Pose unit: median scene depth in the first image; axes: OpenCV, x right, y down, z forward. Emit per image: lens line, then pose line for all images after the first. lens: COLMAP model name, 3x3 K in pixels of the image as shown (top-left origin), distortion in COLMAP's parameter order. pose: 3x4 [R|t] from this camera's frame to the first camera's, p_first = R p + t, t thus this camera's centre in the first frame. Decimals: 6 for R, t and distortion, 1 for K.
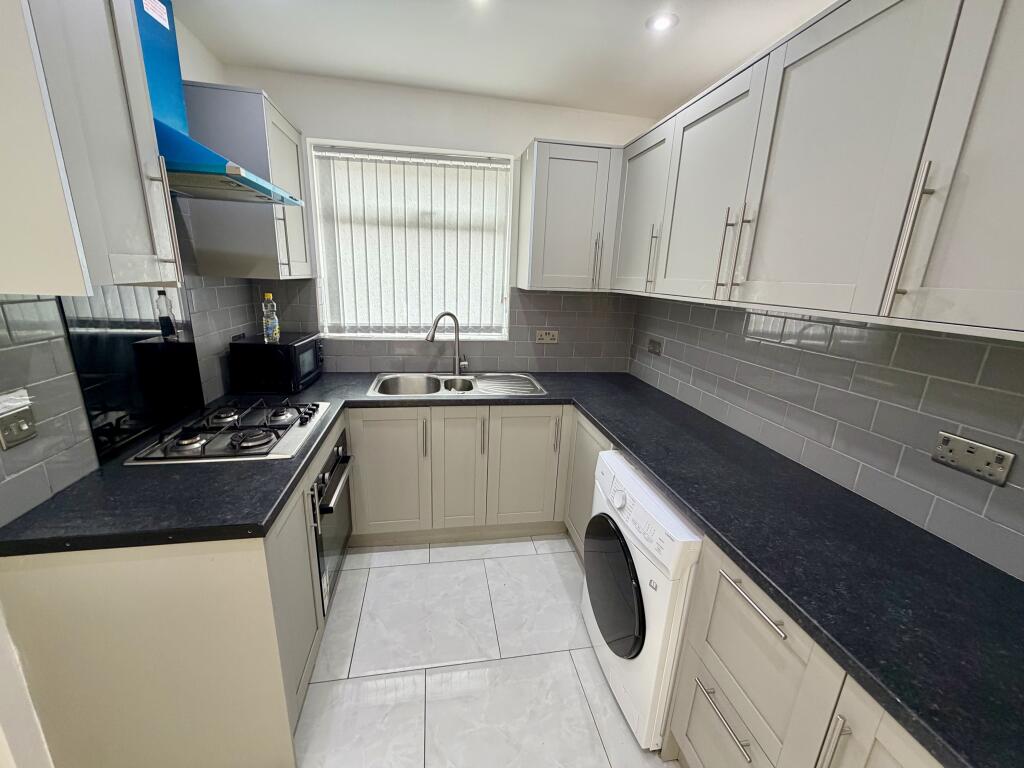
lens RADIAL K [[410.9, 0, 505.0], [0, 410.9, 385.9], [0, 0, 1]] dist [-0.000825, 0.000166]
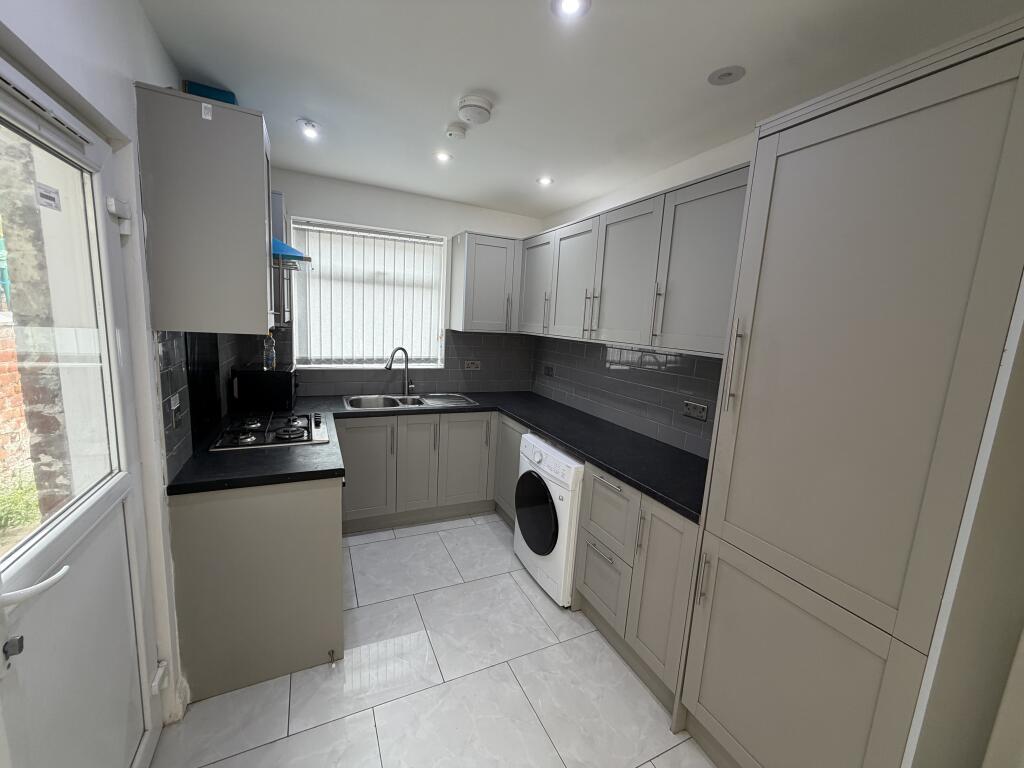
lens RADIAL K [[410.9, 0, 505.0], [0, 410.9, 385.9], [0, 0, 1]] dist [-0.000825, 0.000166]
pose [[0.965819, -0.025623, 0.257946, -0.166665], [0.049554, 0.995001, -0.086705, 0.078871], [-0.254435, 0.096524, 0.962261, -0.362246]]
